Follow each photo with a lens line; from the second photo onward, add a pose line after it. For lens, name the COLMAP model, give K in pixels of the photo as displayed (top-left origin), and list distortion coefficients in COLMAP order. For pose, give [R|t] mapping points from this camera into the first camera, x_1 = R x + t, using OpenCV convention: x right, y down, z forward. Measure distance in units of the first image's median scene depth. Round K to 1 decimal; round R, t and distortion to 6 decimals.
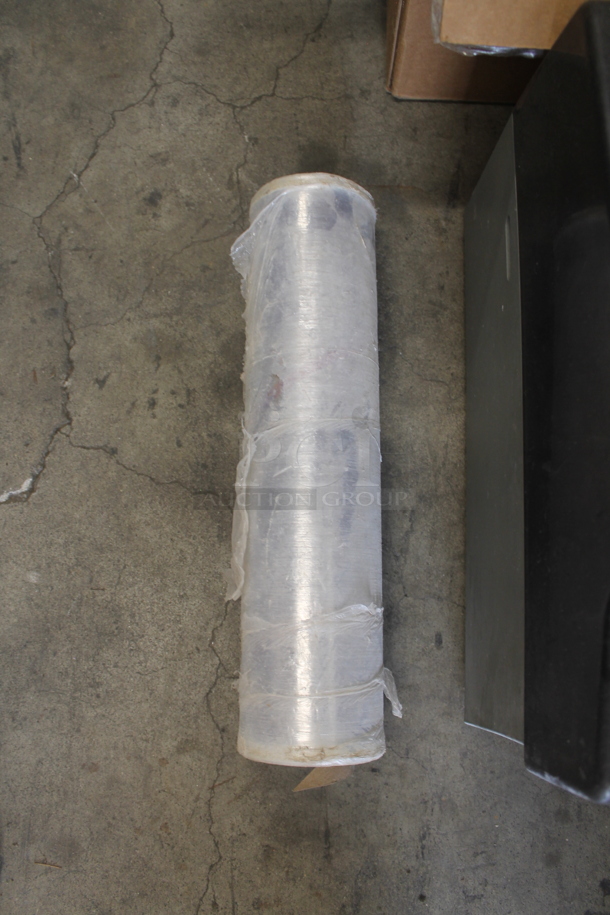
lens RADIAL K [[769.2, 0, 309.6], [0, 769.2, 454.2], [0, 0, 1]] dist [-0.169896, 0.145058]
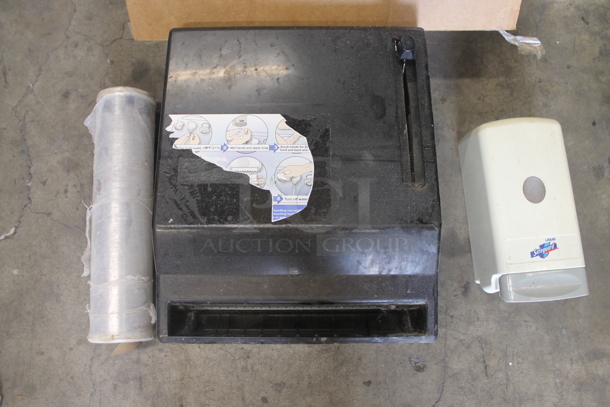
lens RADIAL K [[512.8, 0, 308.1], [0, 512.8, 200.8], [0, 0, 1]] dist [-0.169896, 0.145058]
pose [[0.998167, -0.056597, -0.021447, 0.542787], [0.057134, 0.998046, 0.025299, -0.035899], [0.019973, -0.026478, 0.999450, -0.445369]]
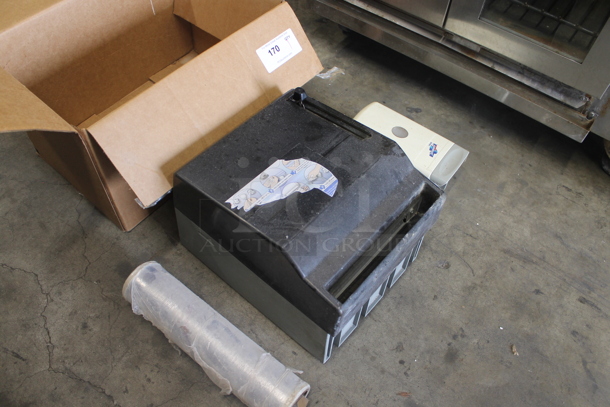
lens RADIAL K [[512.8, 0, 307.2], [0, 512.8, 205.2], [0, 0, 1]] dist [-0.169896, 0.145058]
pose [[0.613238, -0.630930, 0.475254, -0.305116], [0.760688, 0.633814, -0.140116, 0.190843], [-0.212820, 0.447445, 0.868620, -0.748043]]
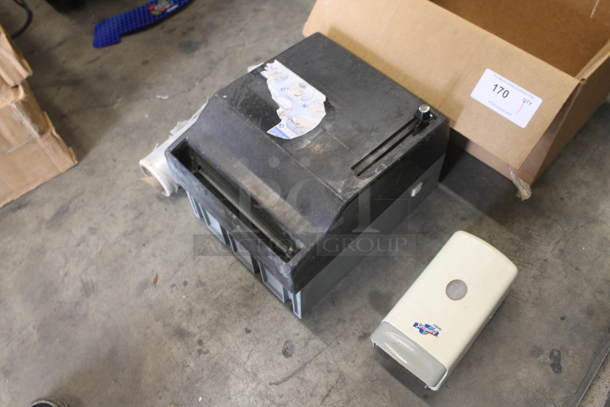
lens RADIAL K [[512.8, 0, 309.5], [0, 512.8, 199.9], [0, 0, 1]] dist [-0.169896, 0.145058]
pose [[0.731639, 0.550952, -0.401442, 1.221129], [-0.647264, 0.746237, -0.155498, 0.311767], [0.213899, 0.373608, 0.902588, -0.692455]]
